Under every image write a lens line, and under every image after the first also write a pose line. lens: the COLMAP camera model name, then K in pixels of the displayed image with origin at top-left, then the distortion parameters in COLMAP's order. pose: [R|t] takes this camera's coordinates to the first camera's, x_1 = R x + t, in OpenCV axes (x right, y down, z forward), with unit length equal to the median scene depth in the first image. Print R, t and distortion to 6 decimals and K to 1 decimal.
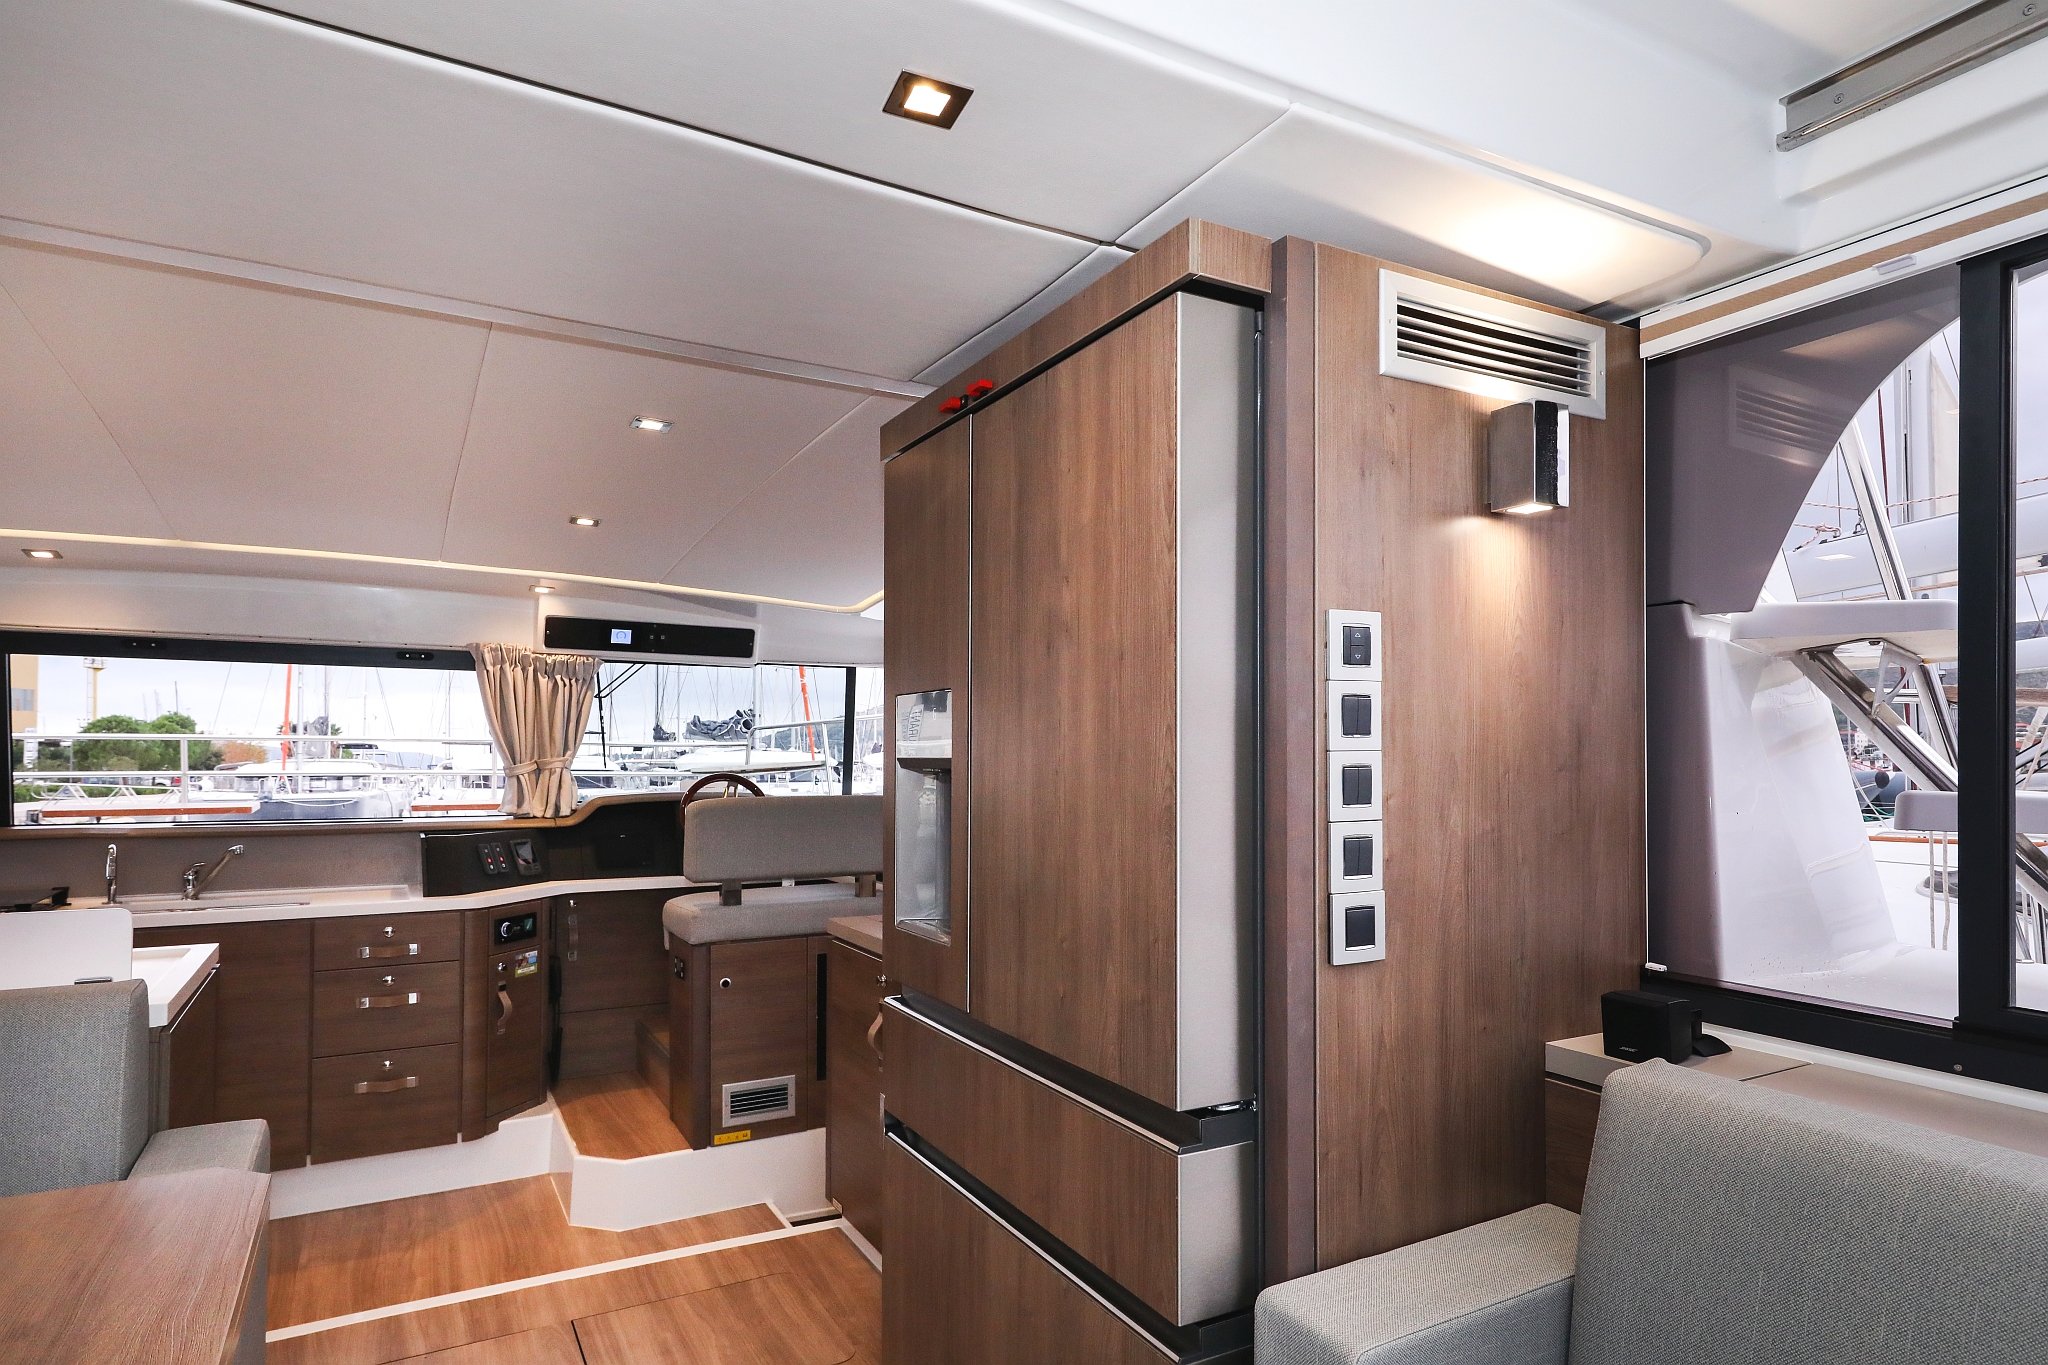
lens RADIAL K [[1175.4, 0, 1031.8], [0, 1175.4, 746.1], [0, 0, 1]] dist [0.020617, 0.000063]
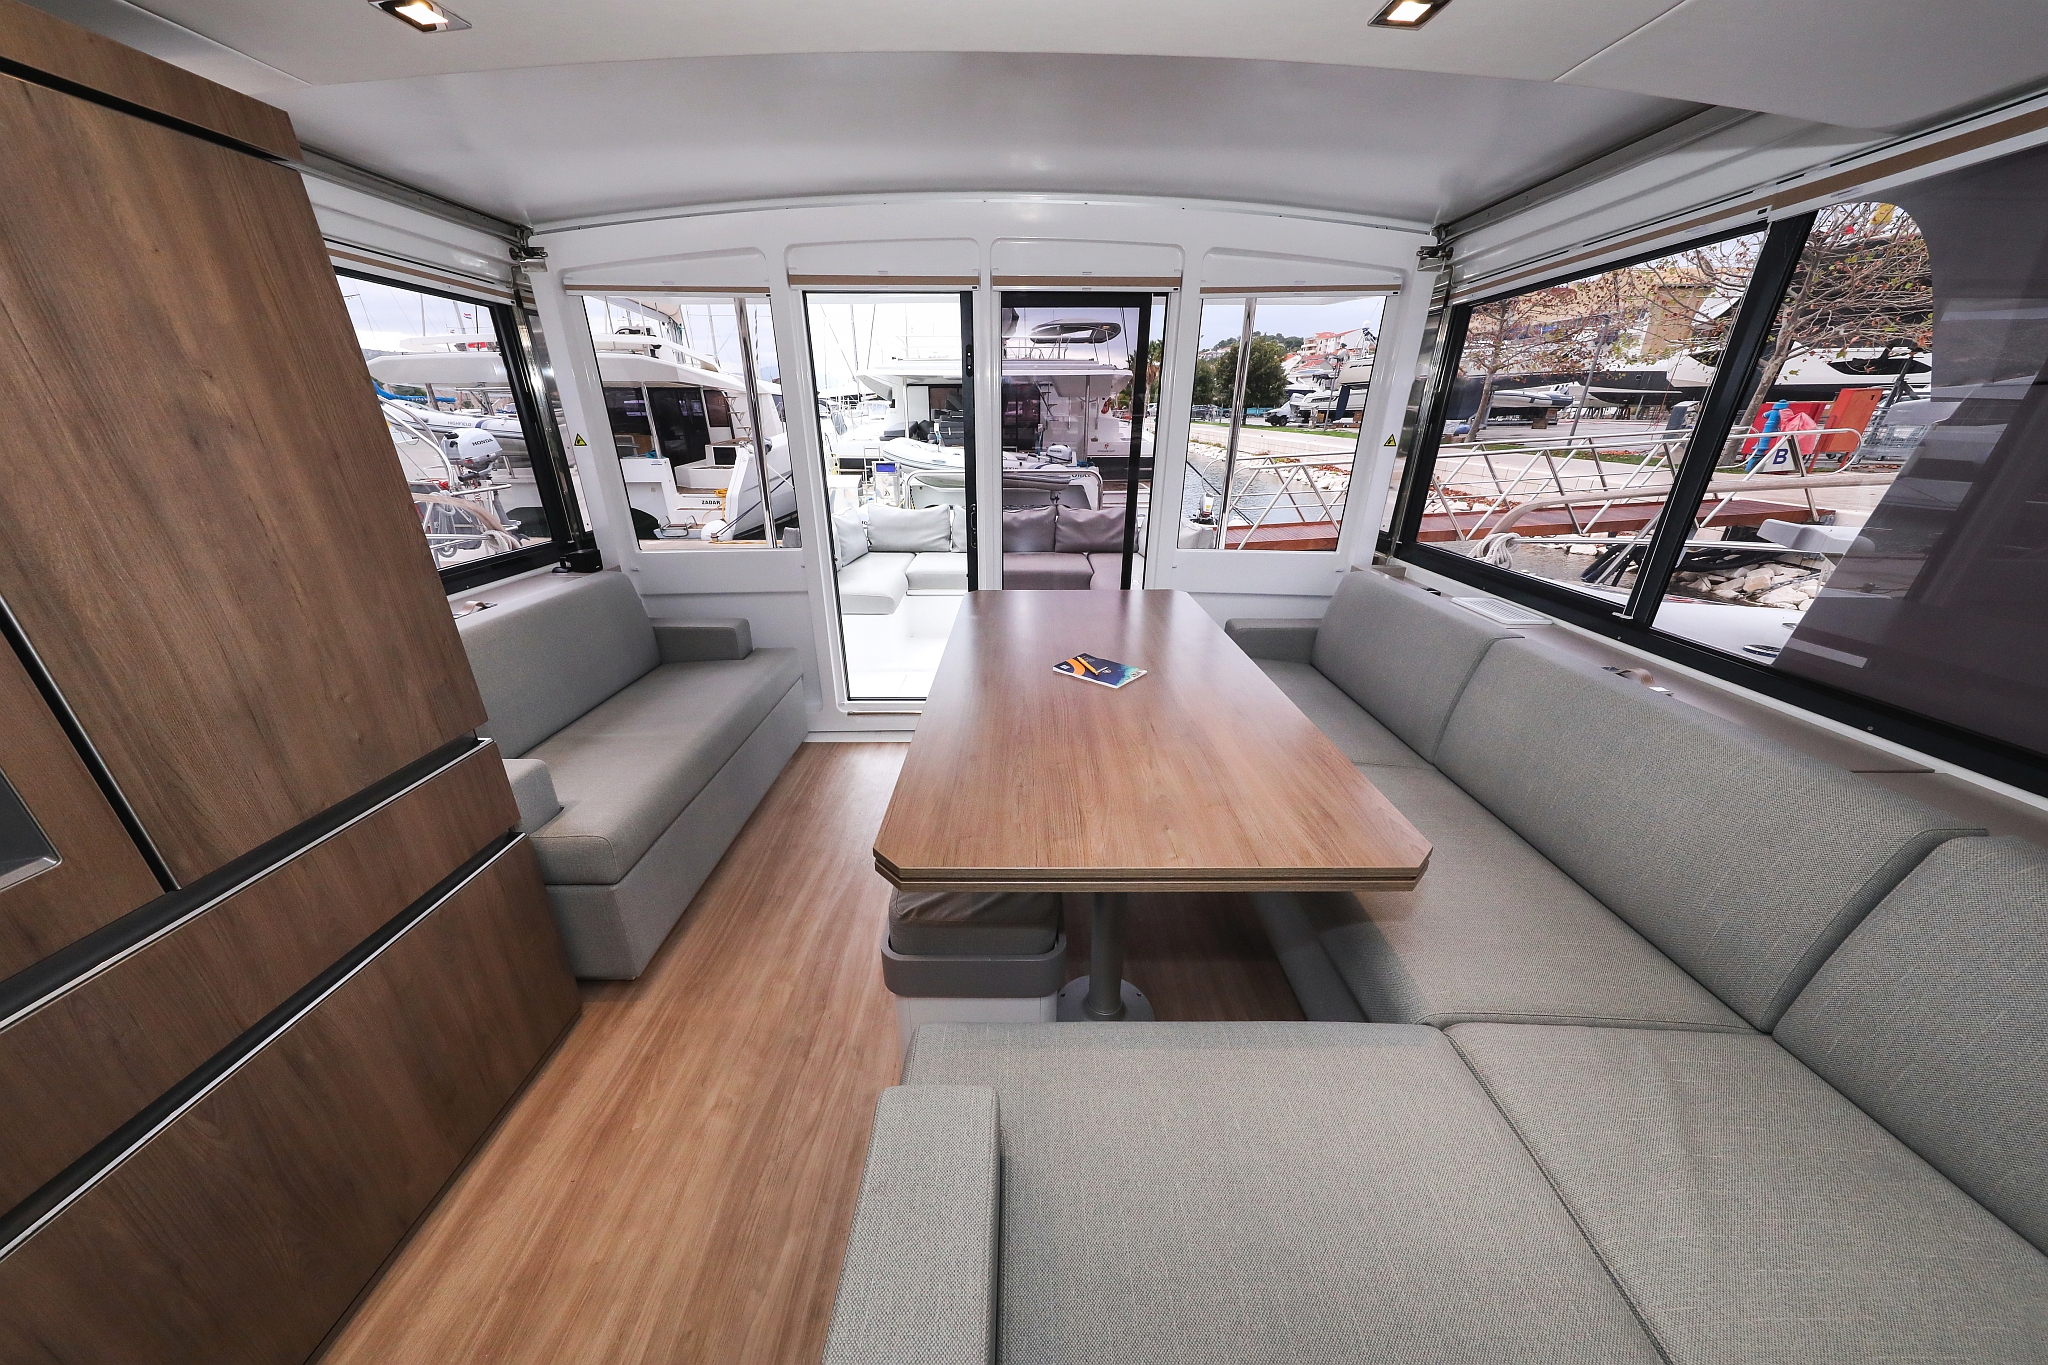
lens RADIAL K [[648.5, 0, 1017.3], [0, 648.5, 695.1], [0, 0, 1]] dist [0.009252, -0.000005]
pose [[-0.873913, -0.189834, 0.447481, -0.340867], [-0.007835, 0.925969, 0.377519, -0.039288], [-0.486019, 0.326413, -0.810703, 0.456152]]
